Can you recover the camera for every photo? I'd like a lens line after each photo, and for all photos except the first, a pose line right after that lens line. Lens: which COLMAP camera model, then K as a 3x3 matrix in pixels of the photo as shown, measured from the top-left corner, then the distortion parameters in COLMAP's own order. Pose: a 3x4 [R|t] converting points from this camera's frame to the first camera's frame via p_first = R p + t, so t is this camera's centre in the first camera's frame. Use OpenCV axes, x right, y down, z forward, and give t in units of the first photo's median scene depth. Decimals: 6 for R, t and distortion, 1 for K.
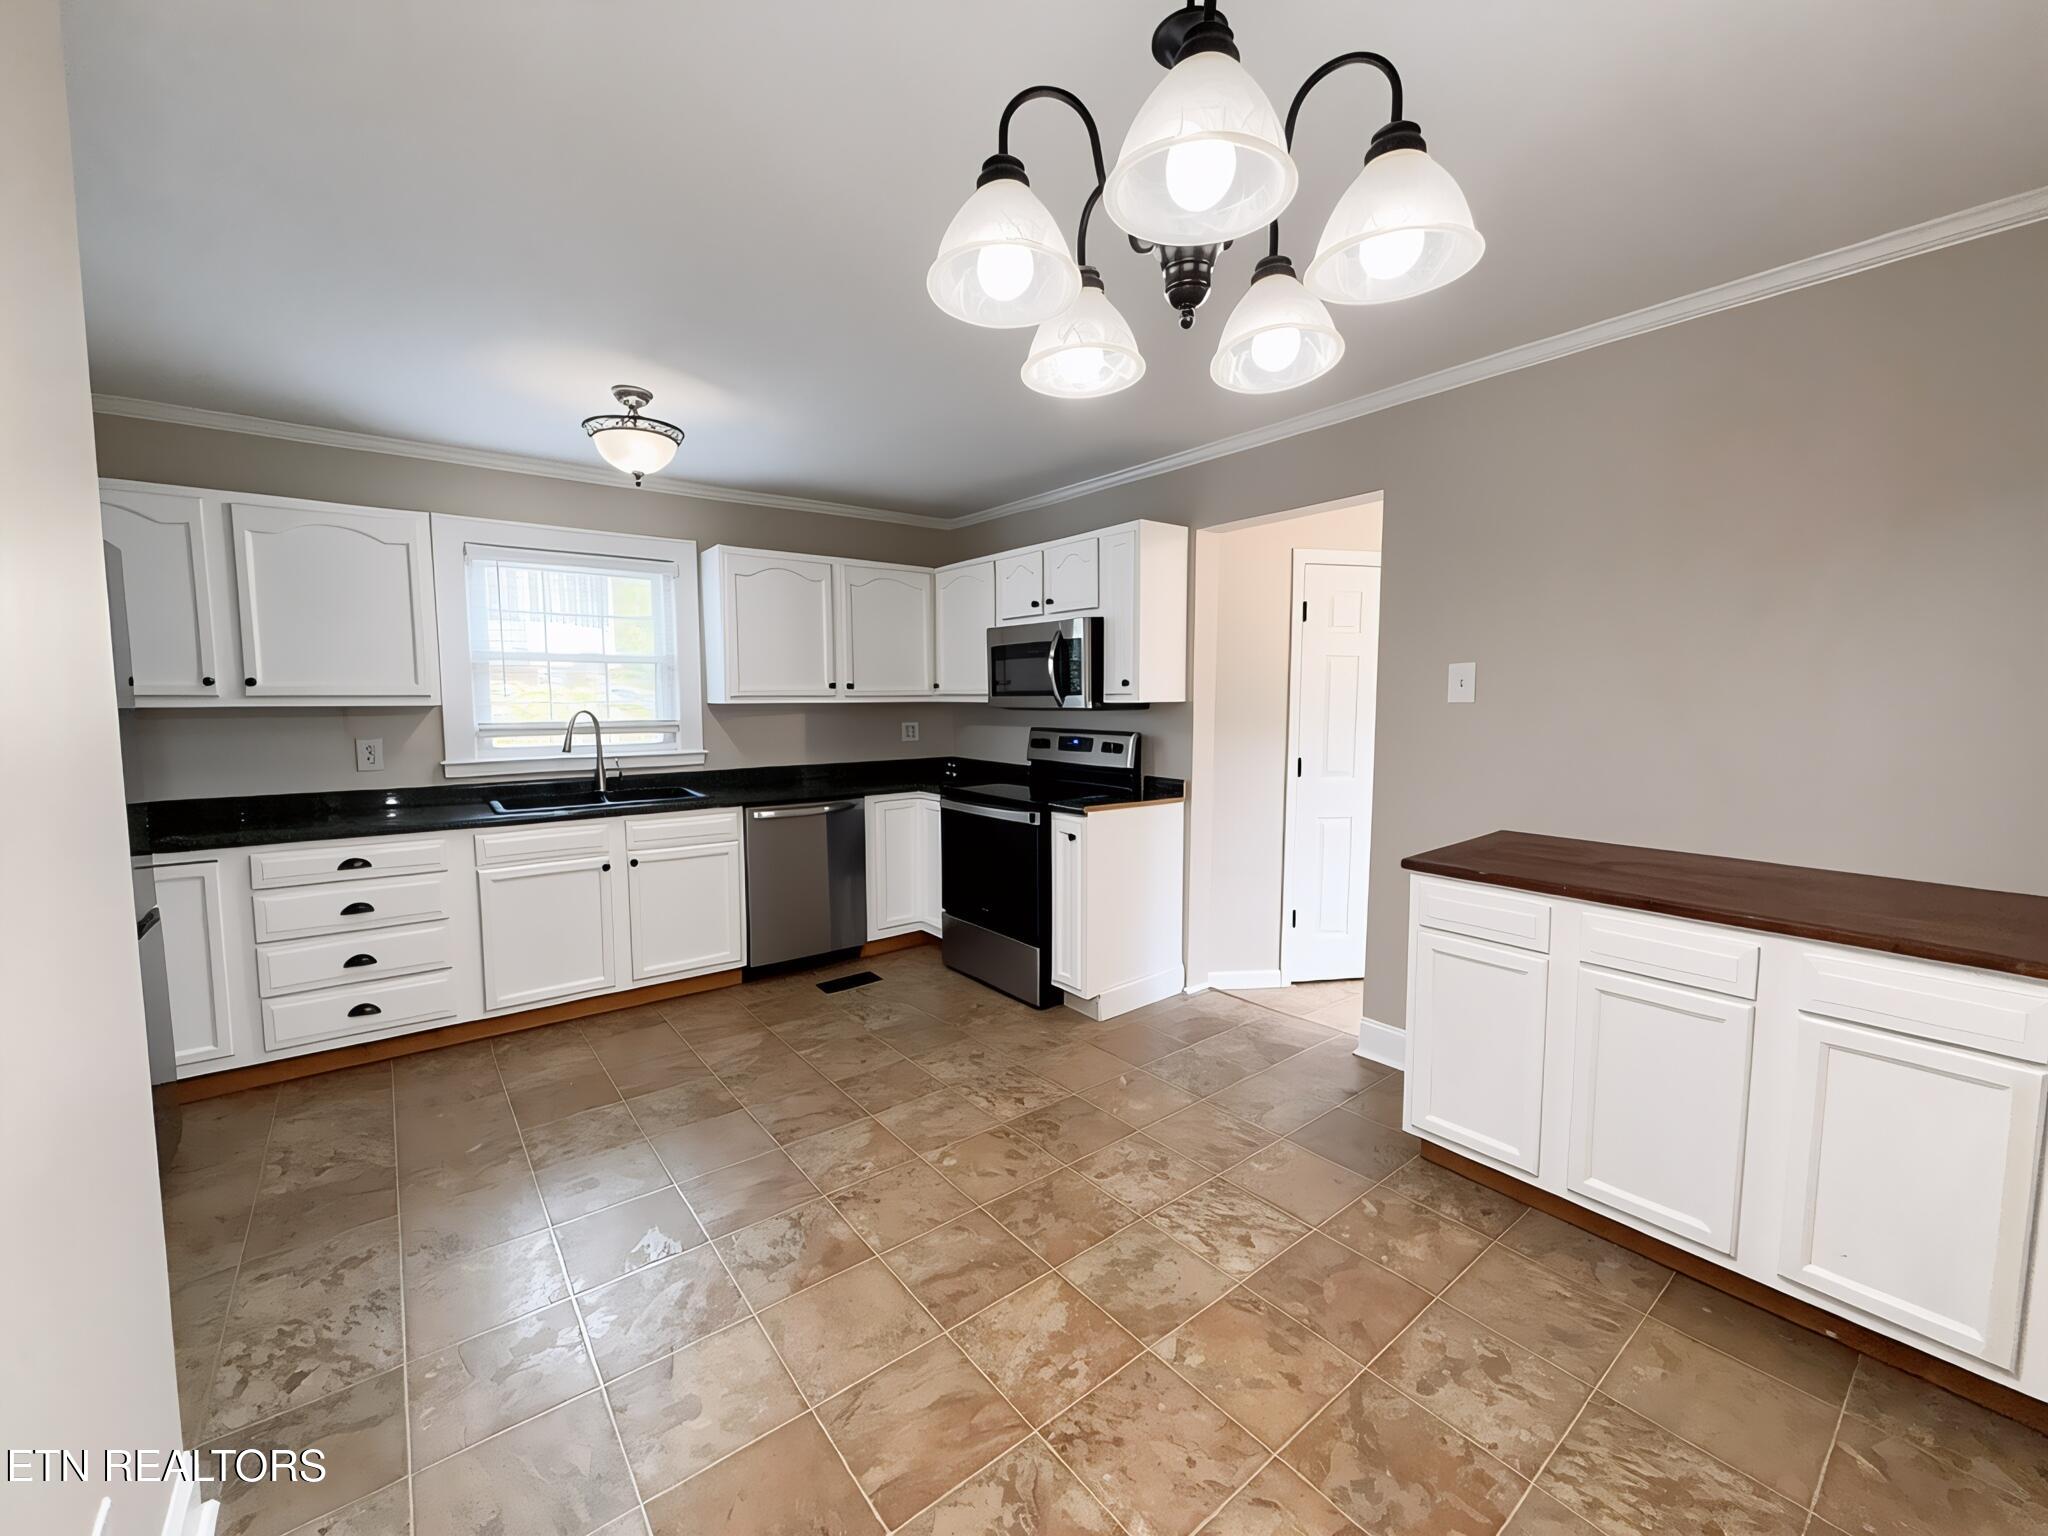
lens RADIAL K [[817.7, 0, 1017.3], [0, 817.7, 765.4], [0, 0, 1]] dist [0.000483, -0.000018]
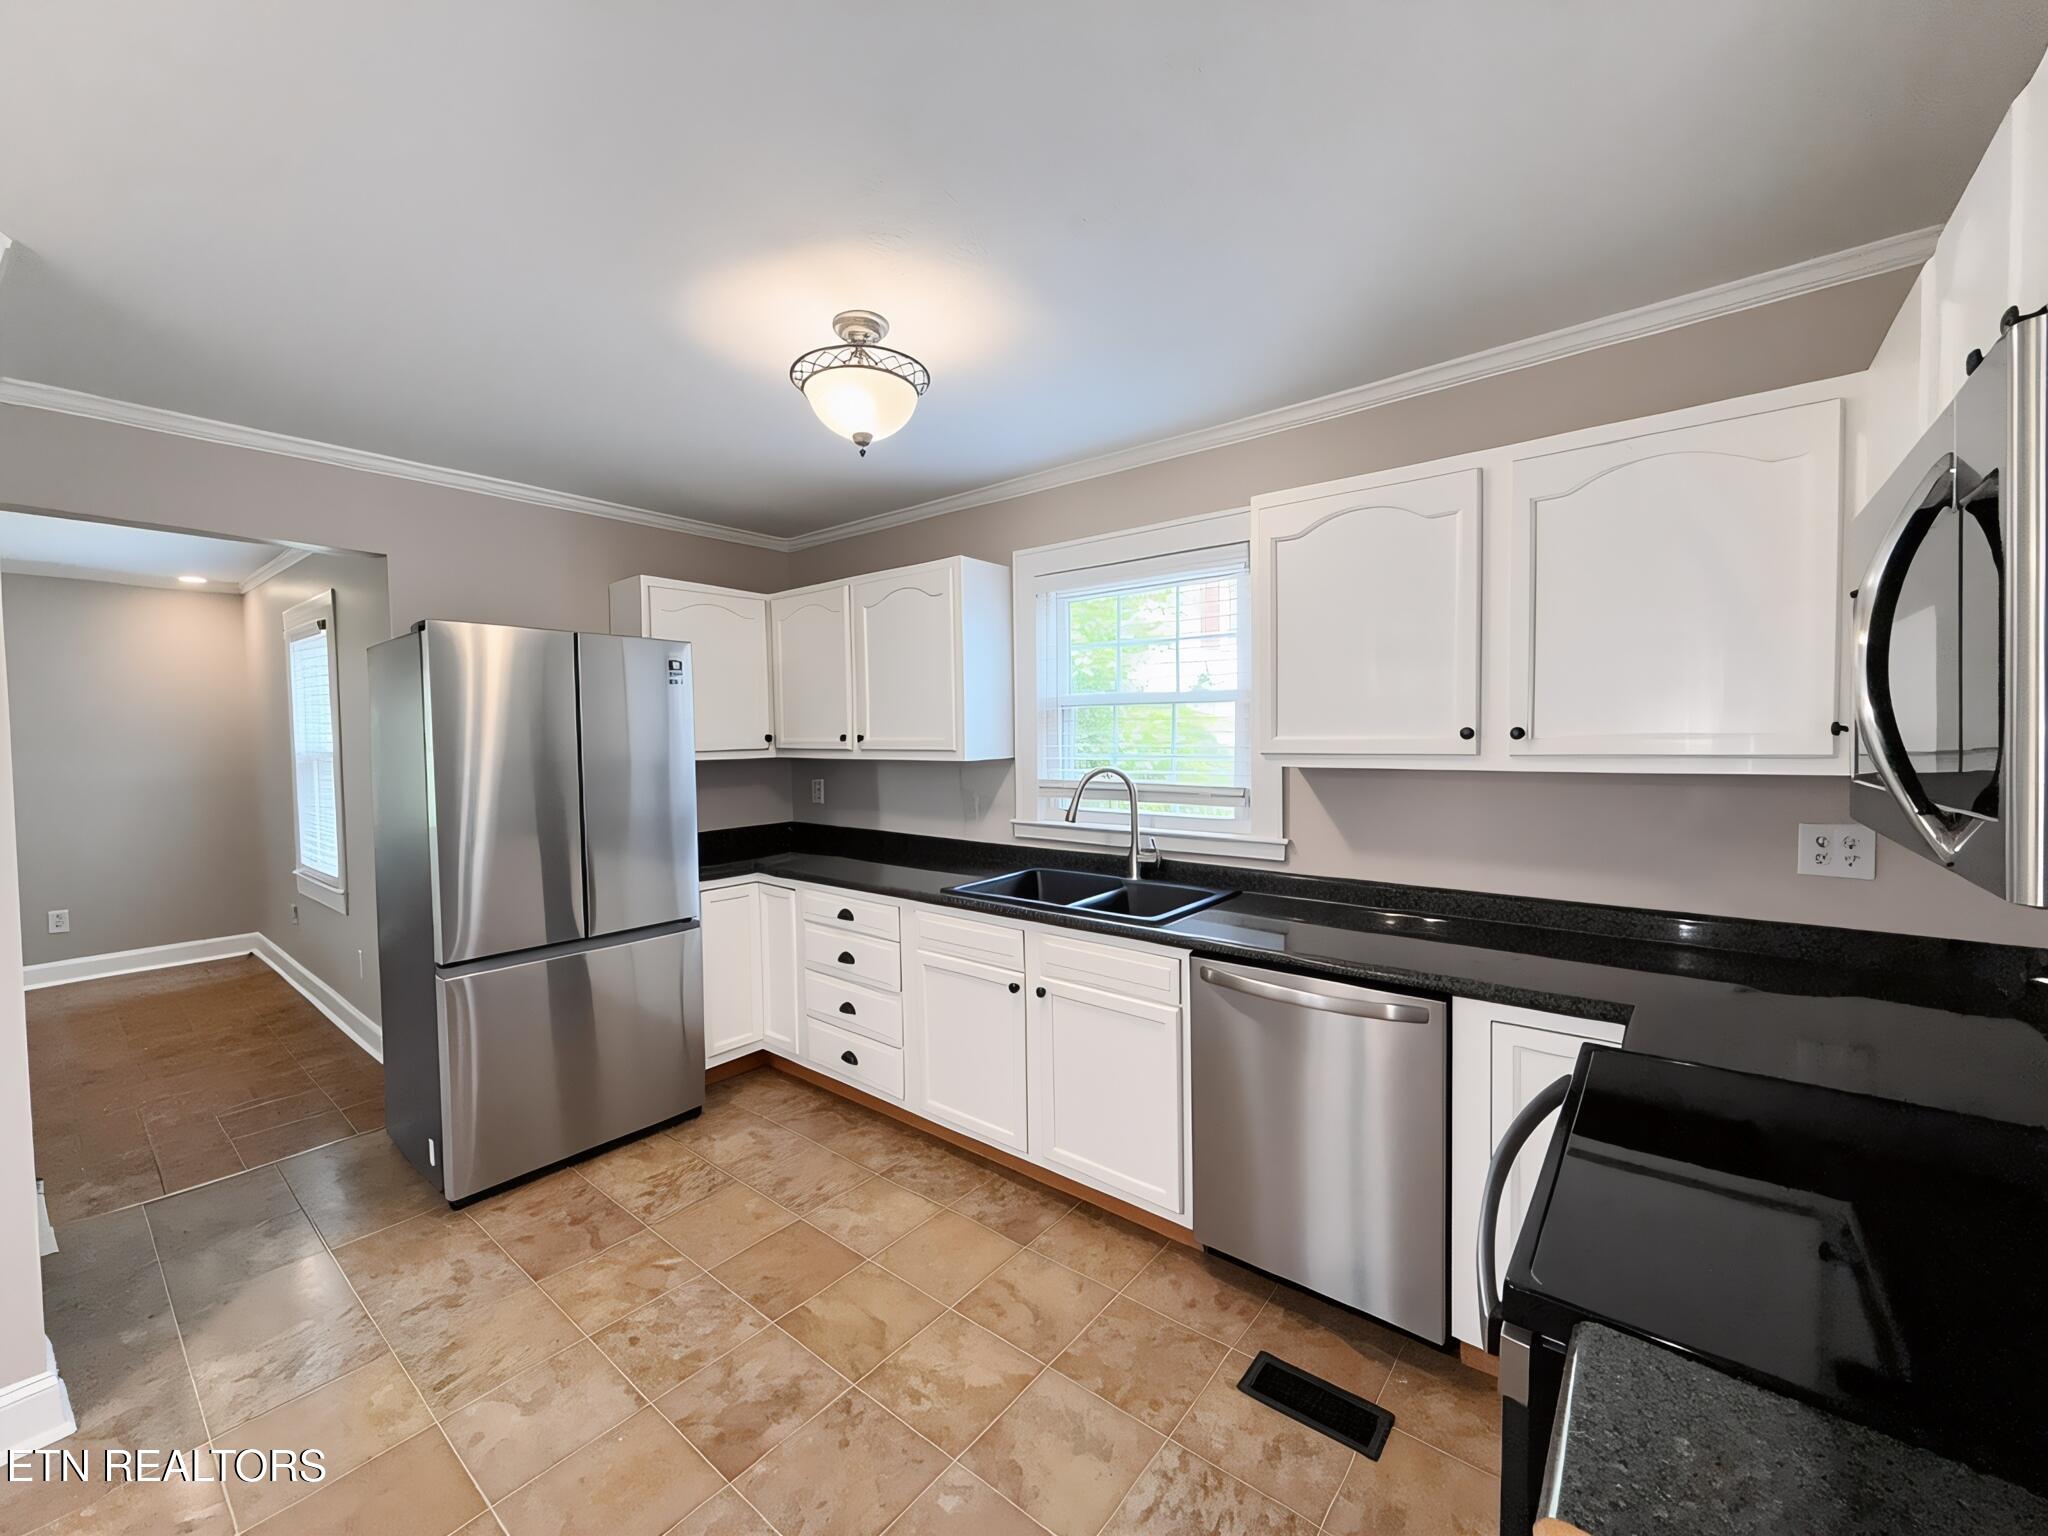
lens RADIAL K [[820.4, 0, 1019.2], [0, 820.4, 766.4], [0, 0, 1]] dist [-0.001757, -0.000415]
pose [[0.227446, 0.039662, -0.972983, 0.185471], [-0.070217, 0.997237, 0.024237, -0.082430], [0.971256, 0.062807, 0.229602, 0.744690]]
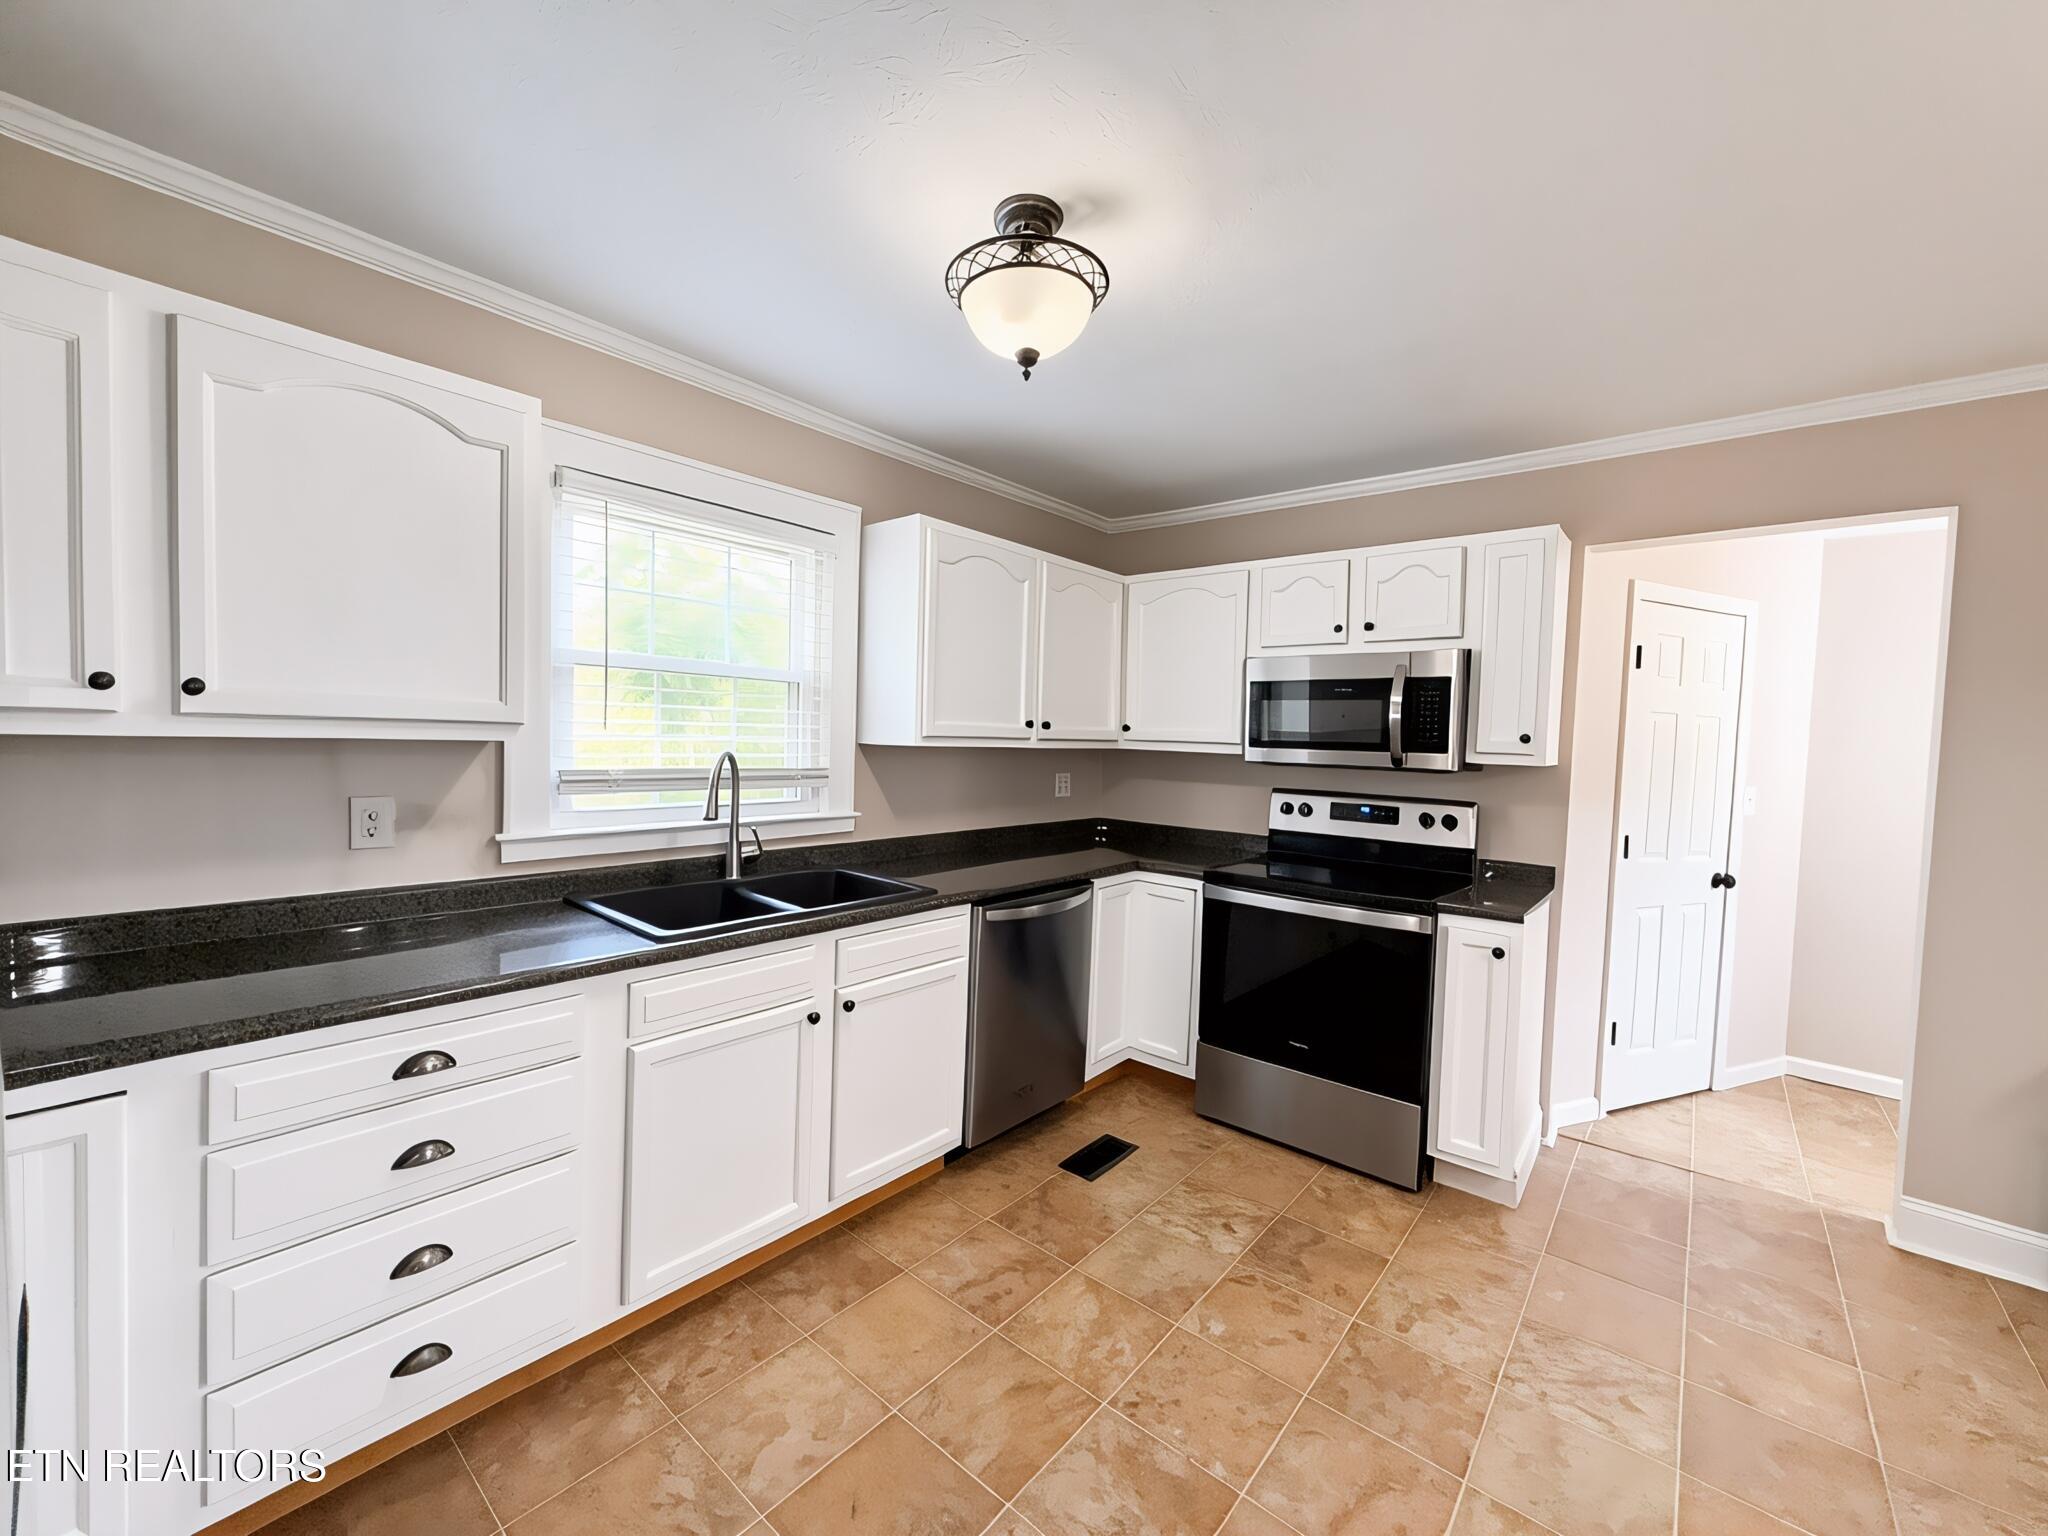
lens RADIAL K [[817.7, 0, 1017.3], [0, 817.7, 765.4], [0, 0, 1]] dist [0.000483, -0.000018]
pose [[0.978343, 0.027207, 0.205192, -0.438790], [-0.018820, 0.998910, -0.042717, -0.034355], [-0.206131, 0.037930, 0.977789, 0.338593]]
